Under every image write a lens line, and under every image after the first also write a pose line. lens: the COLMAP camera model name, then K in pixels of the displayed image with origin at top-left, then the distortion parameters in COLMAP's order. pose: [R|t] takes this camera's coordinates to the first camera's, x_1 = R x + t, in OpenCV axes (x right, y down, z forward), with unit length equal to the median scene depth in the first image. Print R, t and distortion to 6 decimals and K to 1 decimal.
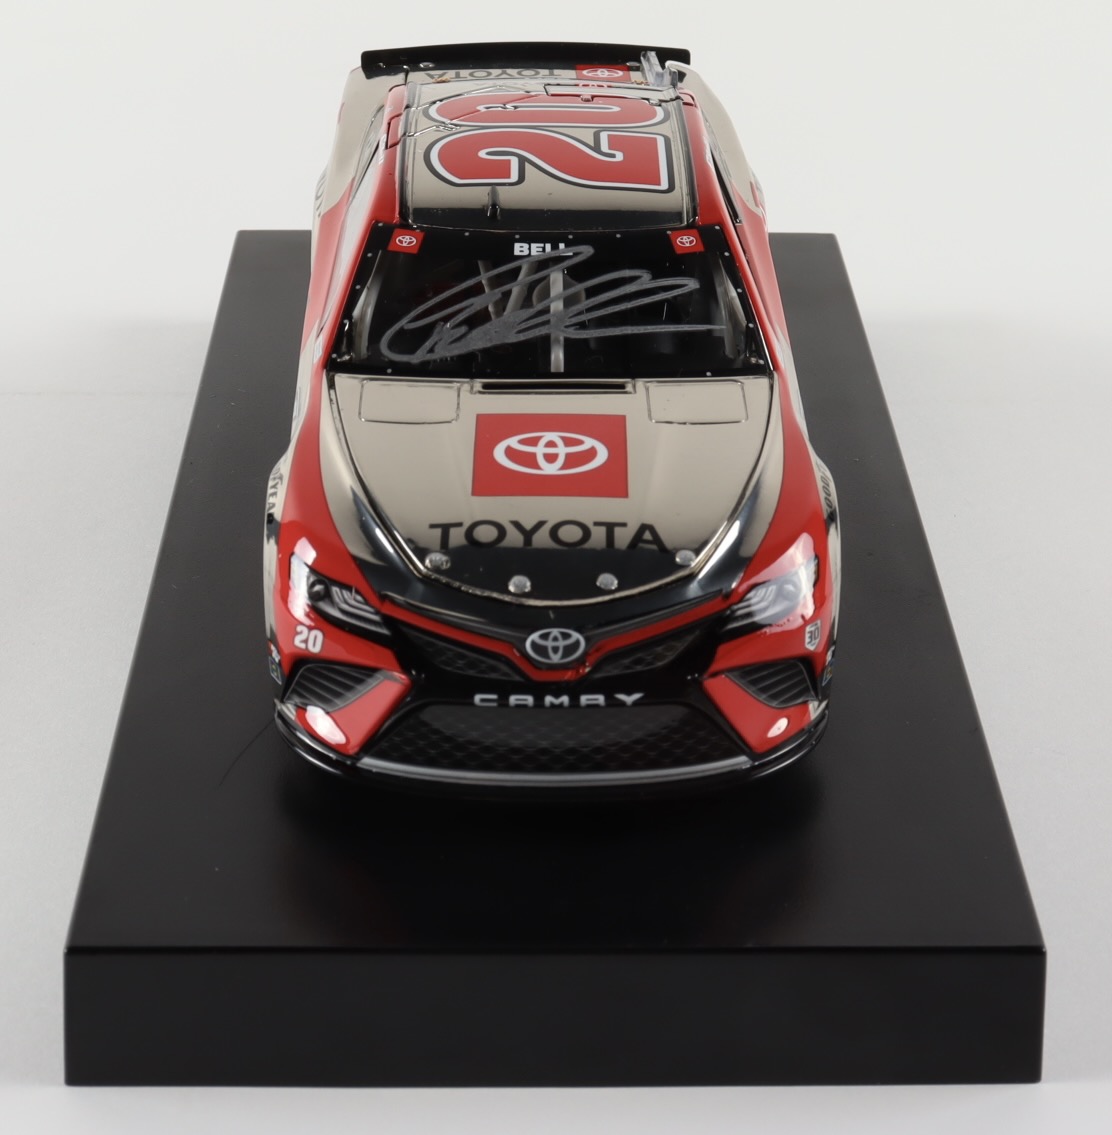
lens RADIAL K [[2626.4, 0, 552.2], [0, 2626.4, 564.7], [0, 0, 1]] dist [-0.040429, 0.000000]
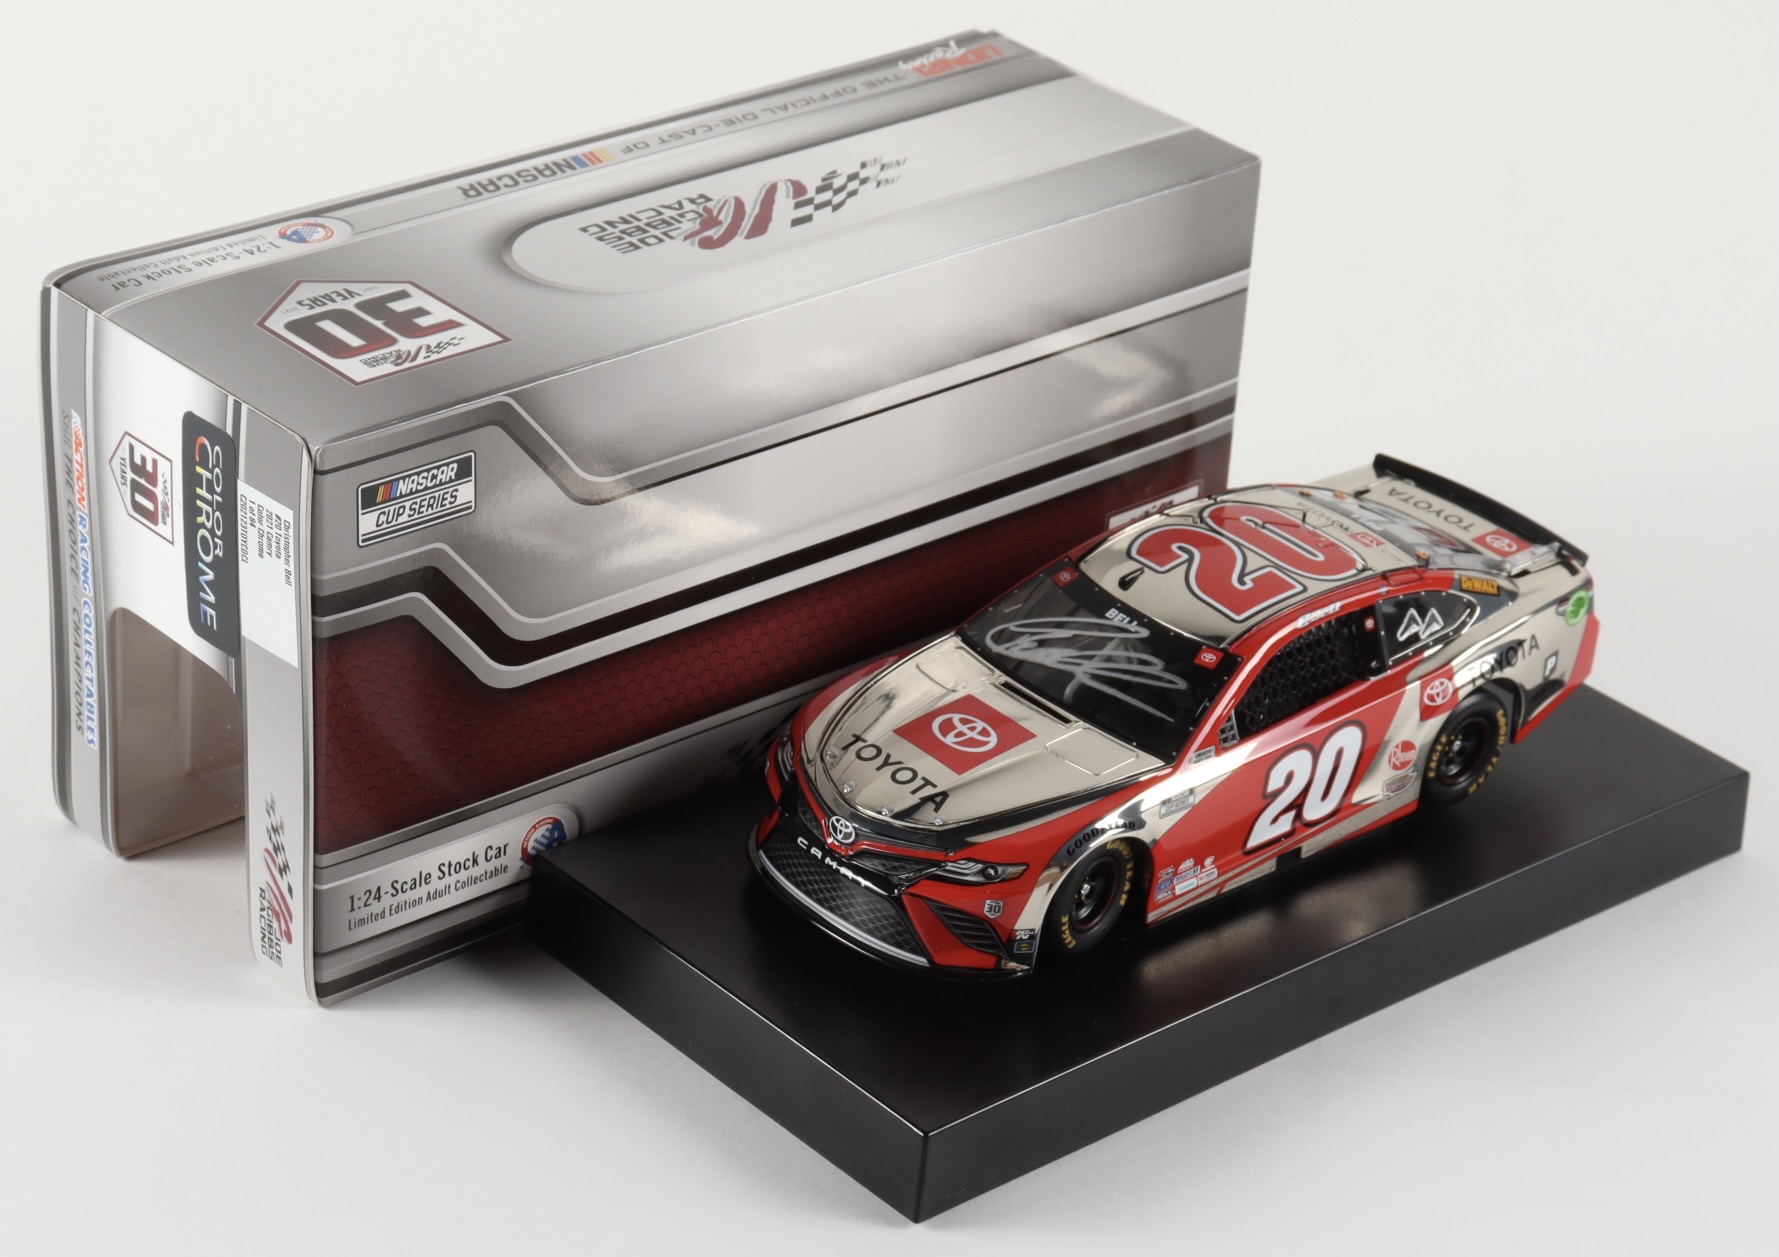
lens RADIAL K [[4194.3, 0, 878.6], [0, 4194.3, 638.7], [0, 0, 1]] dist [0.146492, 0.000000]
pose [[0.643064, 0.393949, -0.656714, 1.469909], [-0.418915, 0.898819, 0.128976, -0.367177], [0.641077, 0.192167, 0.743029, -0.778855]]
